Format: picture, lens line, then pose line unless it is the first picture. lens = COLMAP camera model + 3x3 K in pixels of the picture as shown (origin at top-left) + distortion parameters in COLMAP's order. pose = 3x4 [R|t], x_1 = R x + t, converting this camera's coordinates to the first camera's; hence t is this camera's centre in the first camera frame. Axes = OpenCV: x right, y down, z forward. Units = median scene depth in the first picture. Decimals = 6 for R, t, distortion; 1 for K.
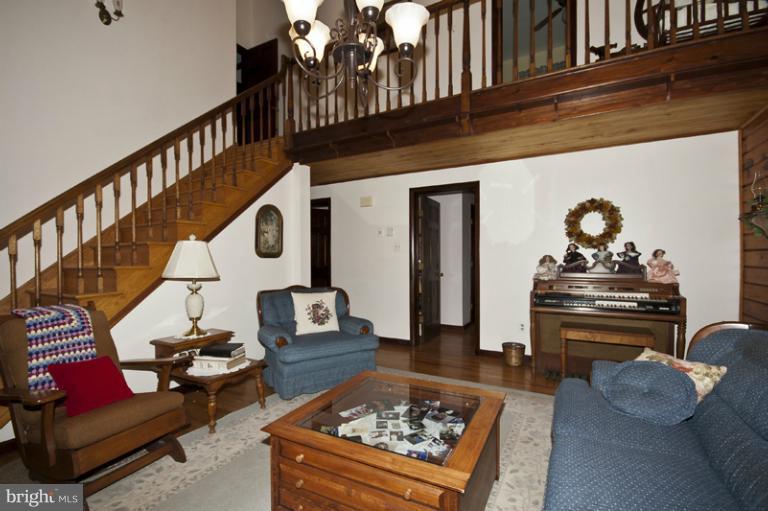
lens RADIAL K [[350.0, 0, 384.0], [0, 350.0, 255.5], [0, 0, 1]] dist [-0.013019, -0.000054]
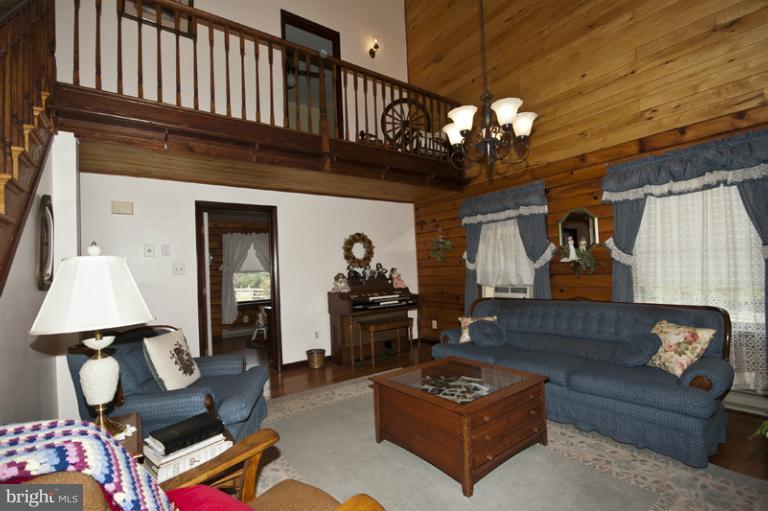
lens RADIAL K [[350.0, 0, 384.0], [0, 350.0, 255.5], [0, 0, 1]] dist [-0.013019, -0.000054]
pose [[0.429986, 0.021297, 0.902584, -0.661869], [0.038465, 0.998382, -0.041882, -0.006003], [-0.902016, 0.052727, 0.428471, 0.296867]]
